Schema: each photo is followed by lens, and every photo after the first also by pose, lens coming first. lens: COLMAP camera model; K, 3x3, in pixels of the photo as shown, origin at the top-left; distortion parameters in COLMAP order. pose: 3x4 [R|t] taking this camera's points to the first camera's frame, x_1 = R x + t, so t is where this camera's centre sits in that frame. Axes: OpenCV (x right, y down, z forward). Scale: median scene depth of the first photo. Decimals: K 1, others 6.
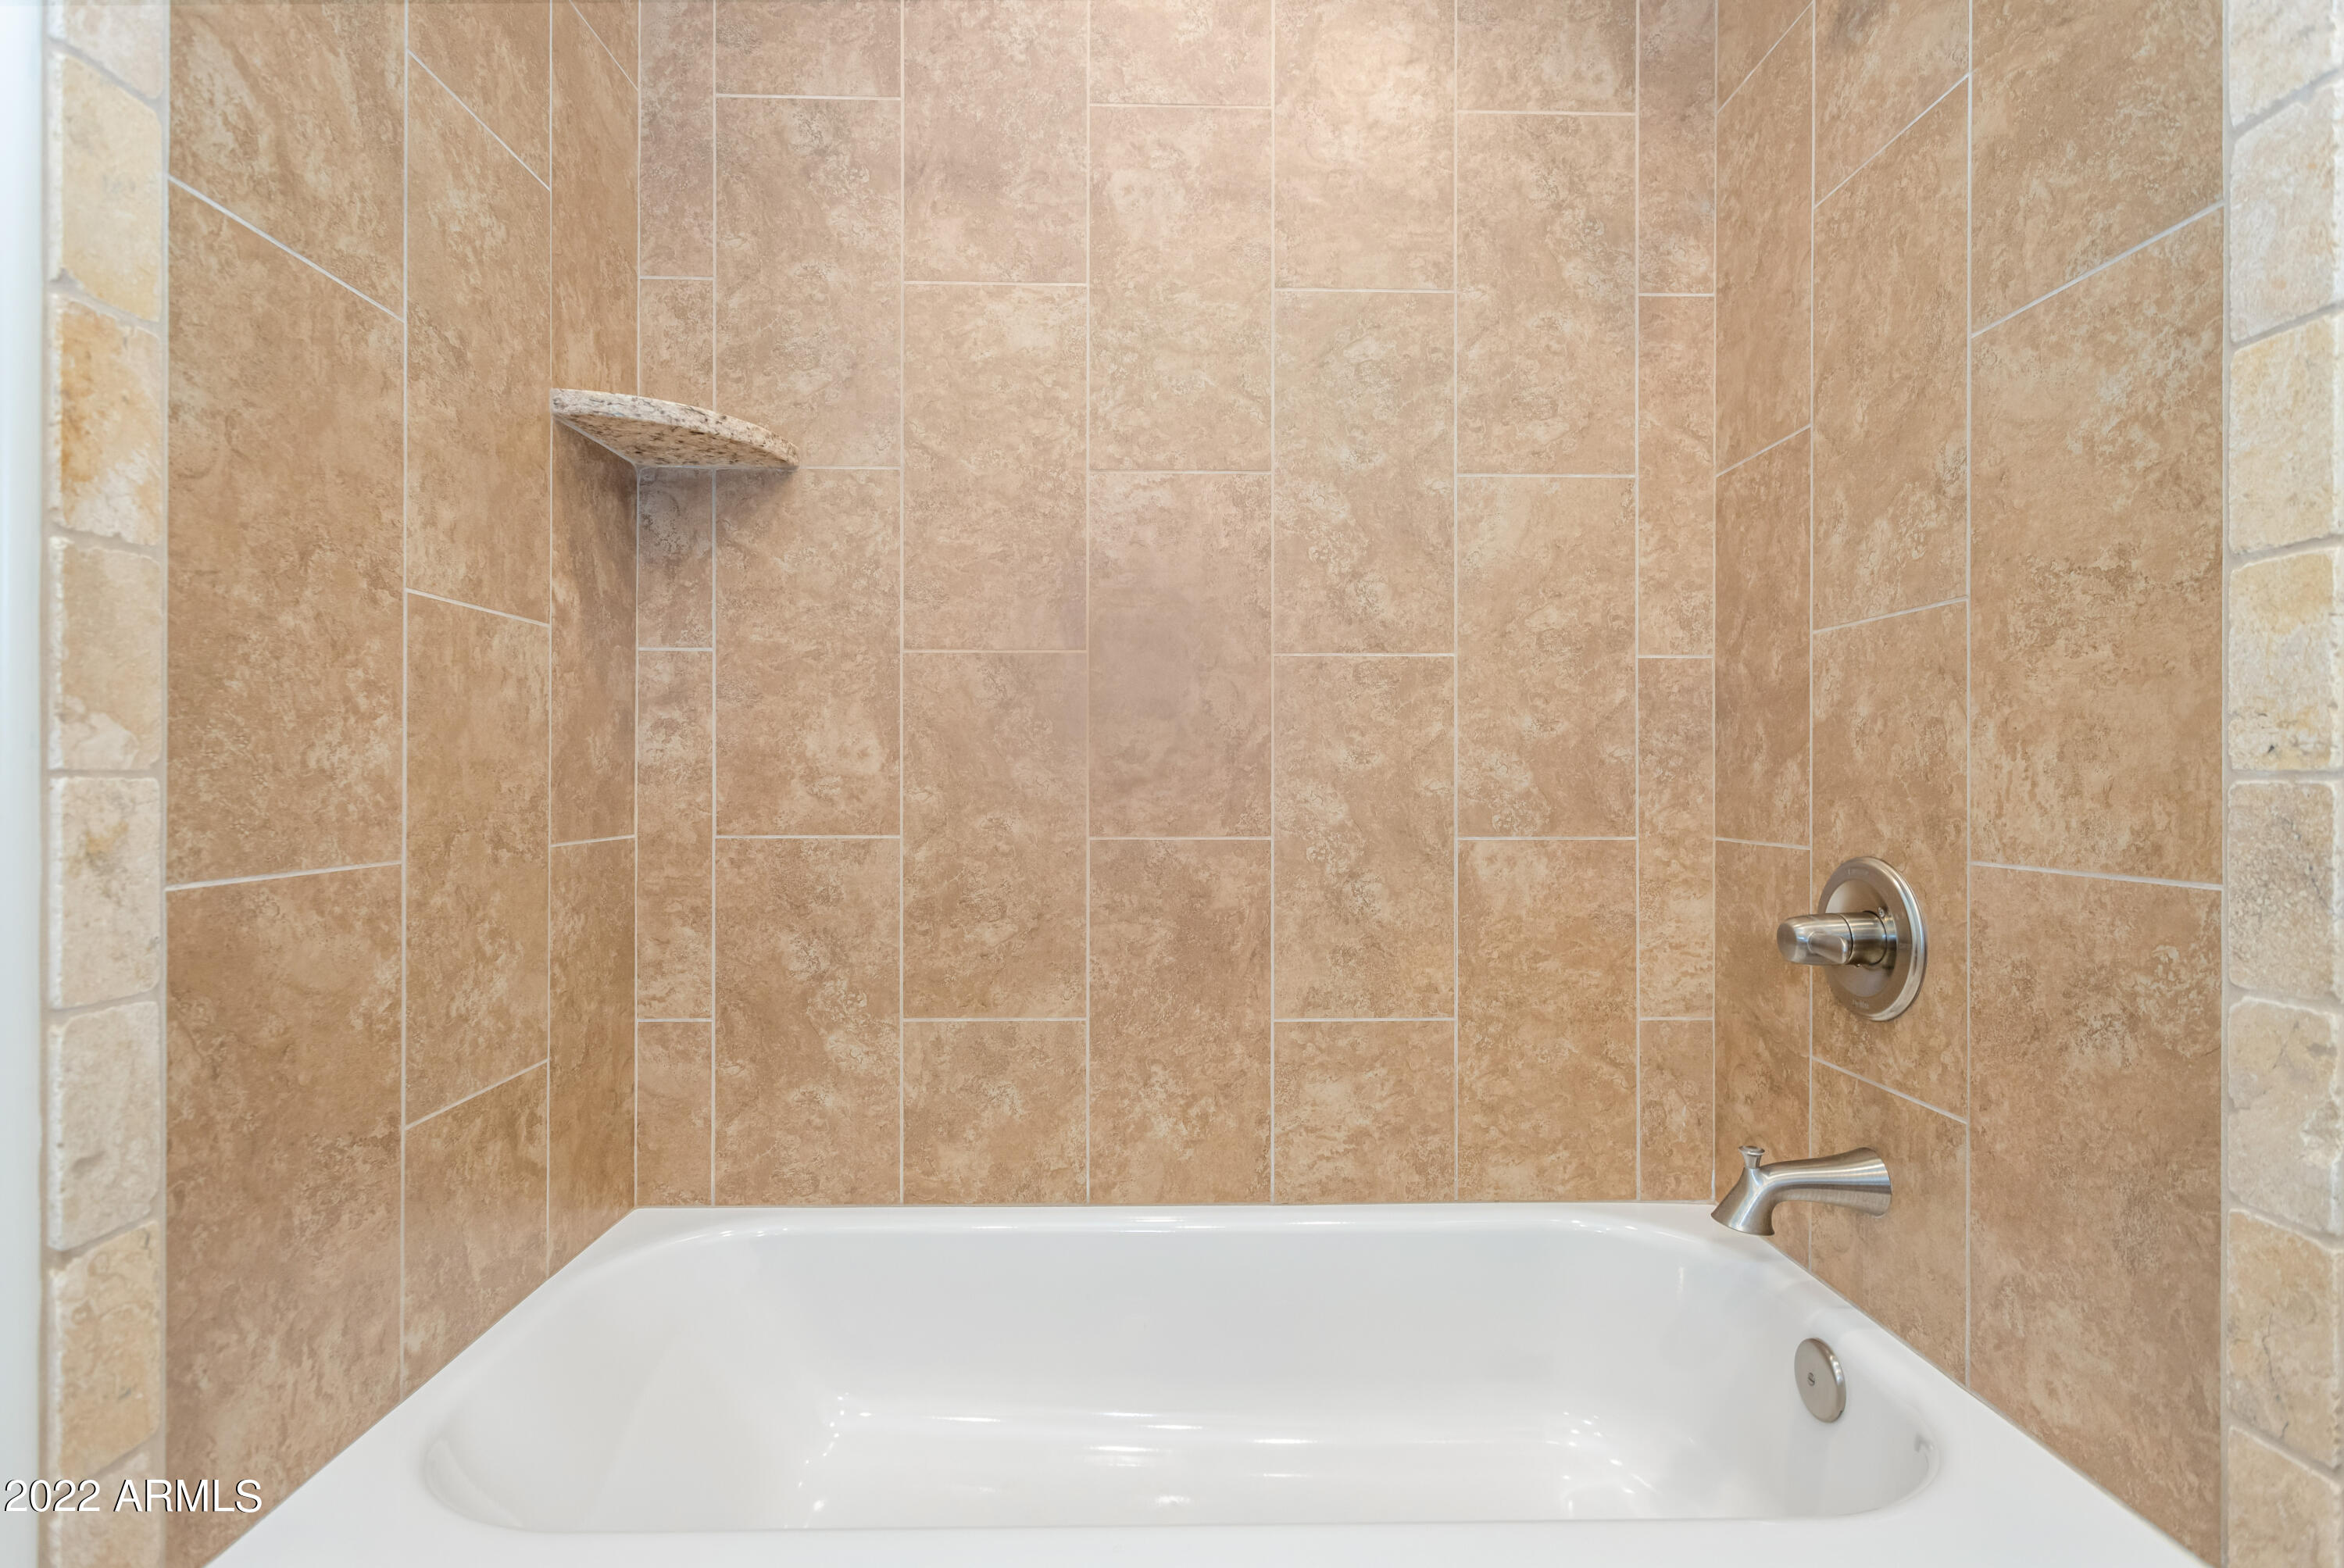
lens RADIAL K [[1125.2, 0, 1170.7], [0, 1125.2, 780.1], [0, 0, 1]] dist [0.004047, 0.001190]
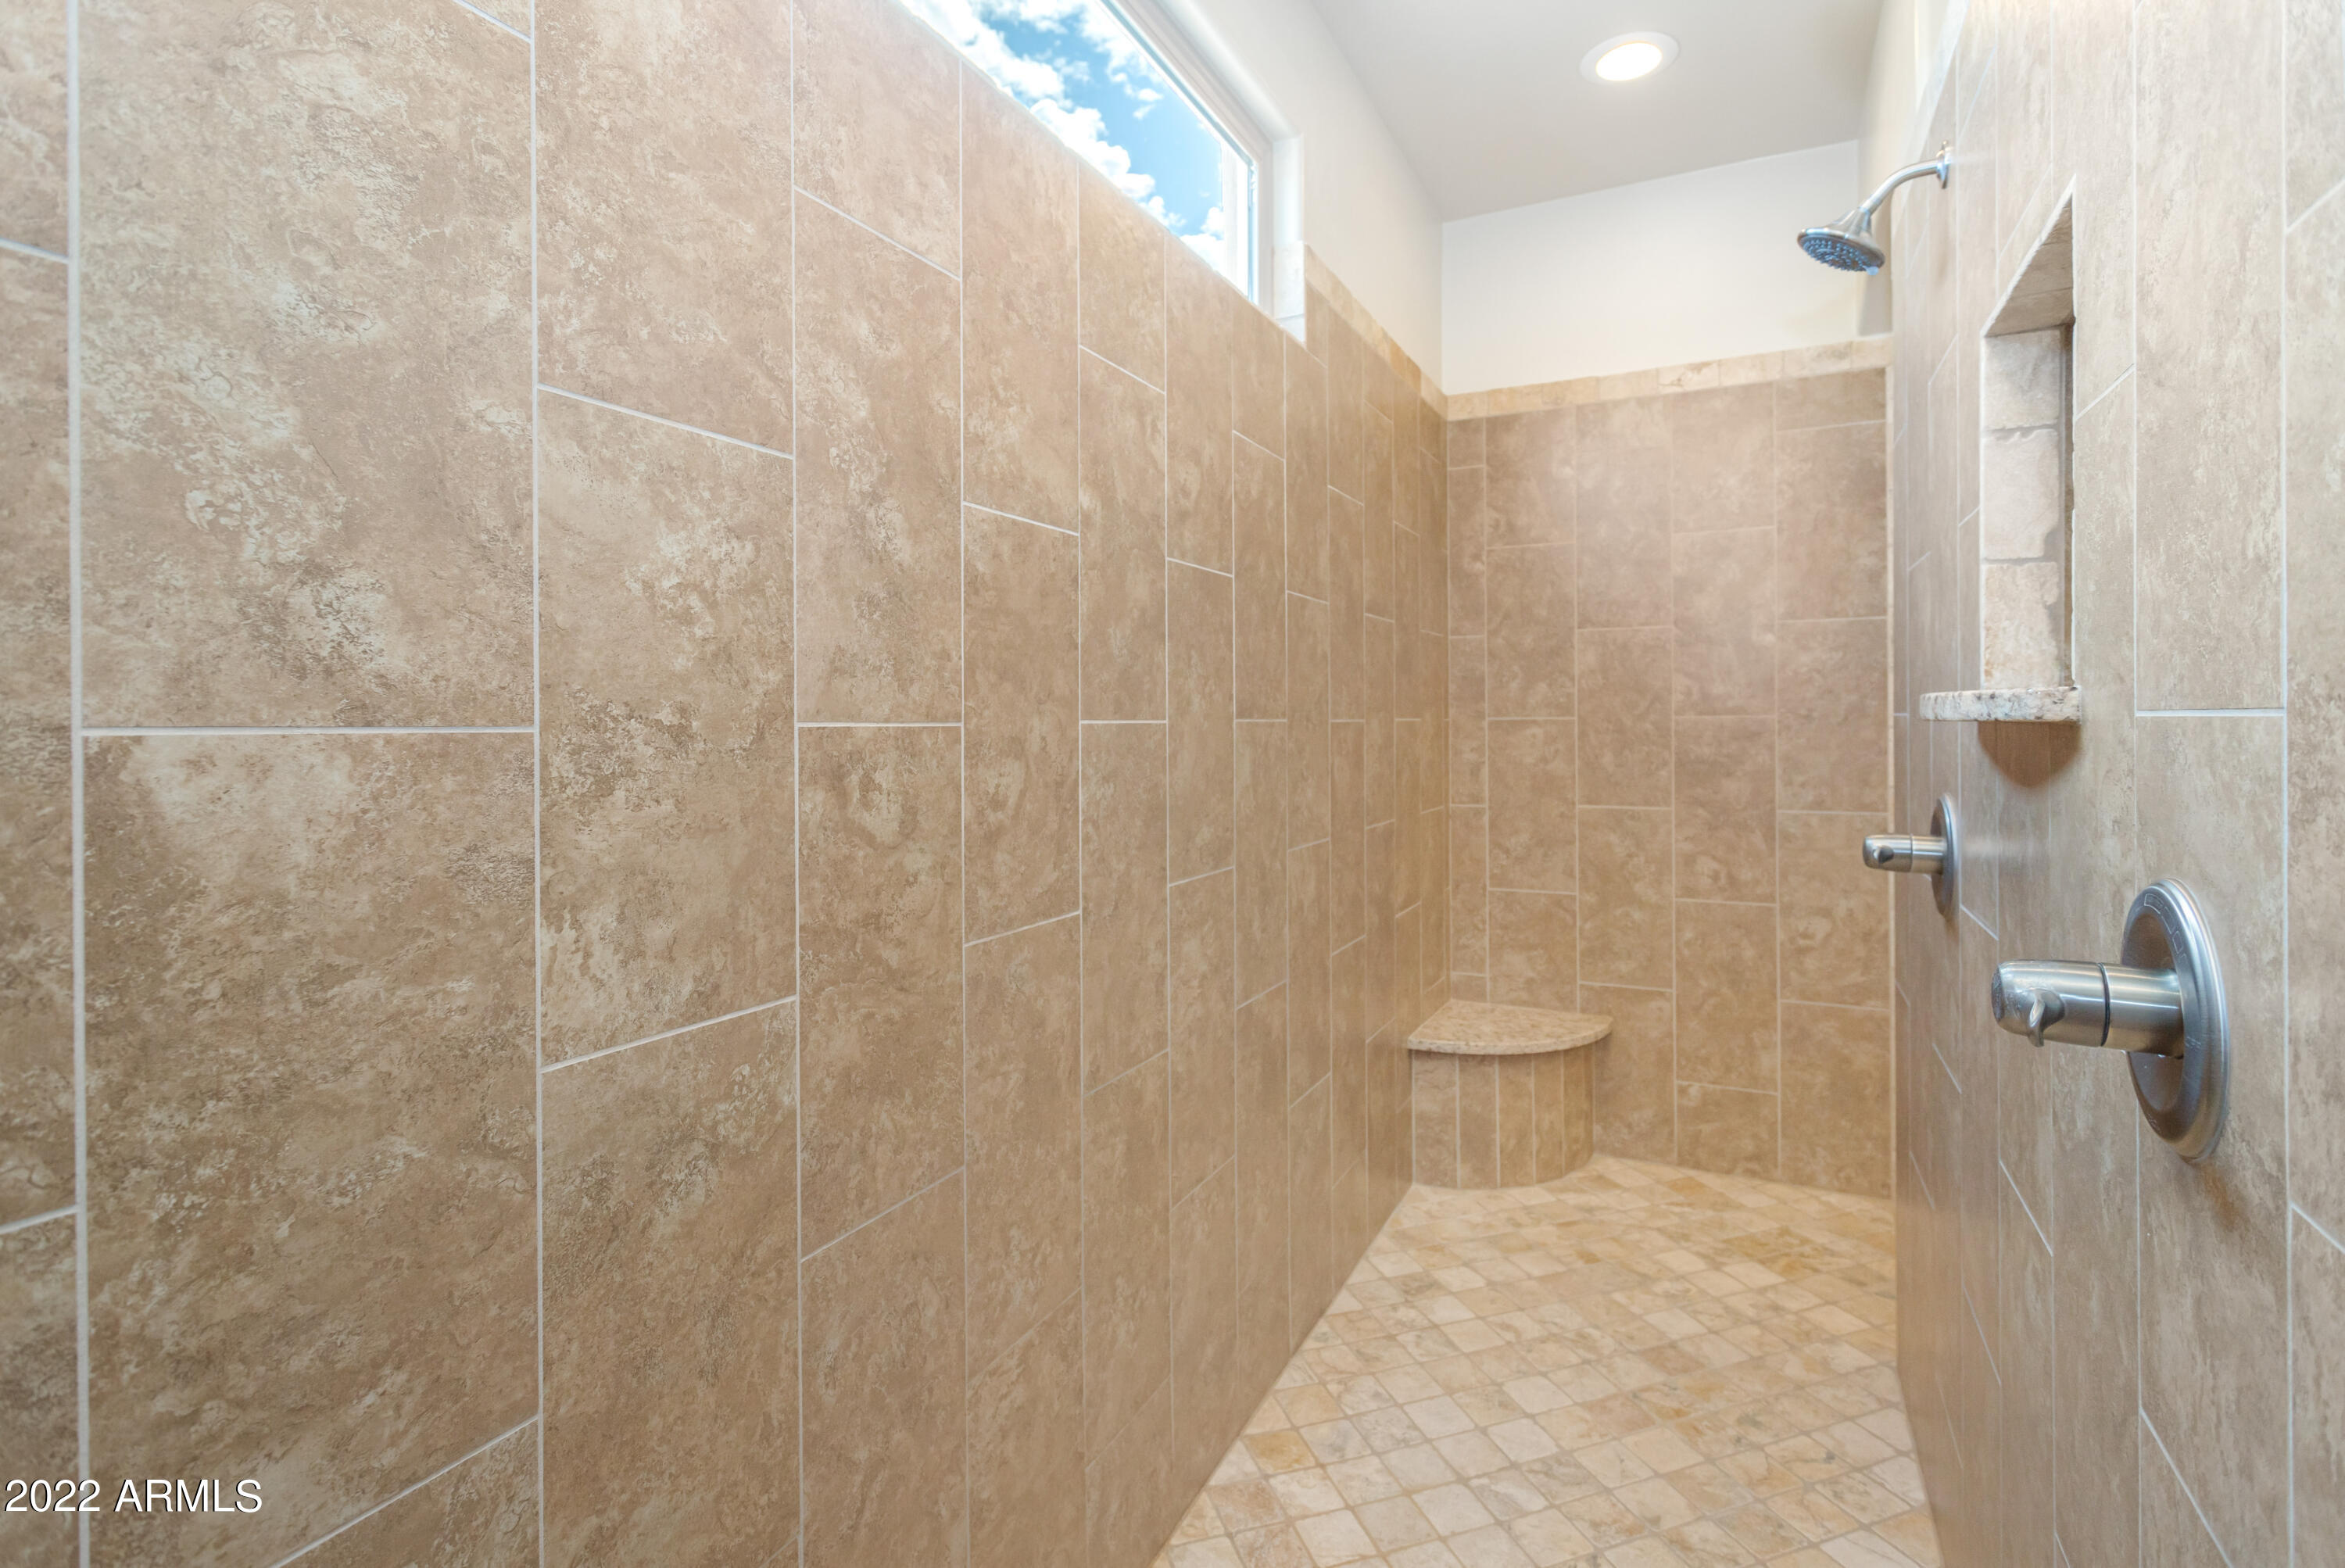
lens RADIAL K [[1125.7, 0, 1197.2], [0, 1125.7, 735.6], [0, 0, 1]] dist [0.004047, 0.001190]
pose [[-0.885709, -0.009922, 0.464134, -0.048613], [-0.004406, 0.999906, 0.012967, -0.186597], [-0.464219, 0.009440, -0.885670, 1.622549]]
